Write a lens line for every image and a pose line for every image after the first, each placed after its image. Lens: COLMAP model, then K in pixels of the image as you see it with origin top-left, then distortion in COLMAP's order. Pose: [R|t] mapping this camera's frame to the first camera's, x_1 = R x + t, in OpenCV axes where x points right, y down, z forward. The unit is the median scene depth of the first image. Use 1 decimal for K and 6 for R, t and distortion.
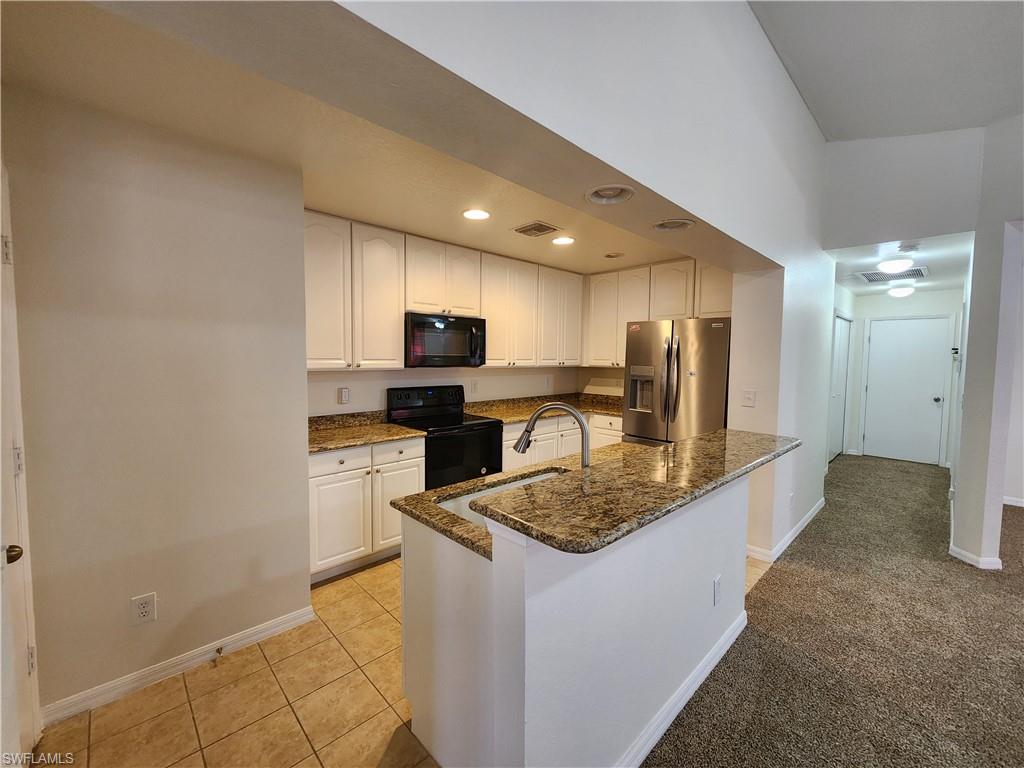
lens RADIAL K [[424.8, 0, 508.0], [0, 424.8, 380.3], [0, 0, 1]] dist [0.019468, -0.002716]
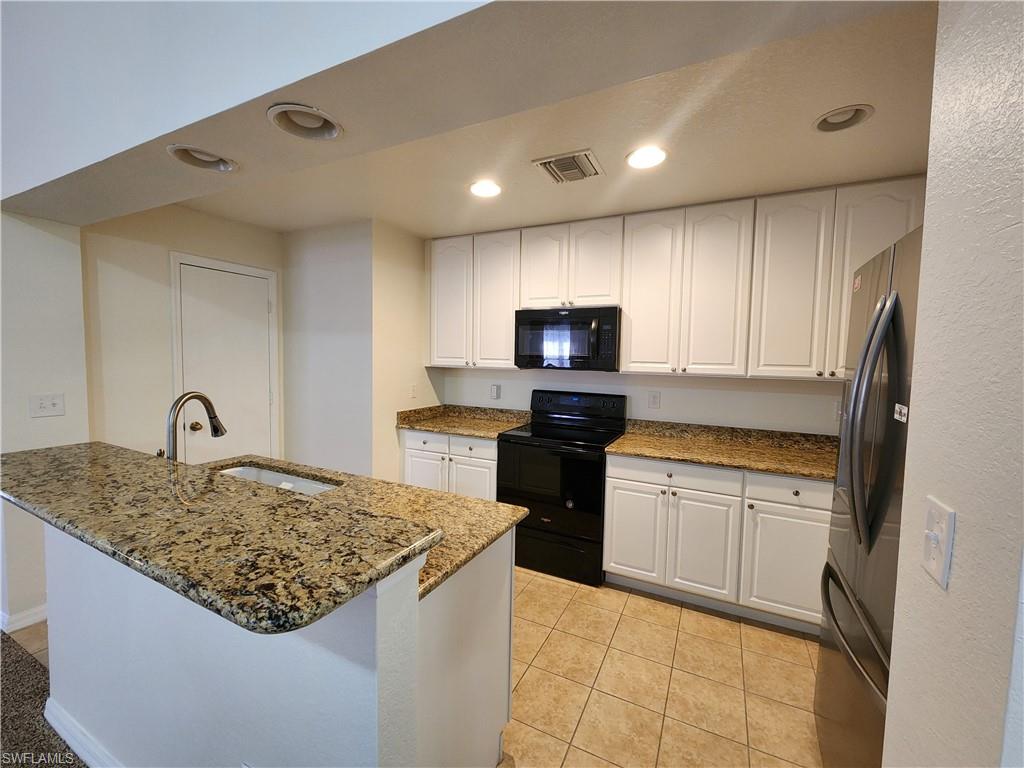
lens RADIAL K [[424.8, 0, 501.9], [0, 424.8, 378.2], [0, 0, 1]] dist [0.019468, -0.002716]
pose [[0.318878, 0.046061, -0.946676, 0.599605], [-0.069905, 0.997241, 0.024975, -0.025563], [0.945214, 0.058214, 0.321219, 0.596148]]
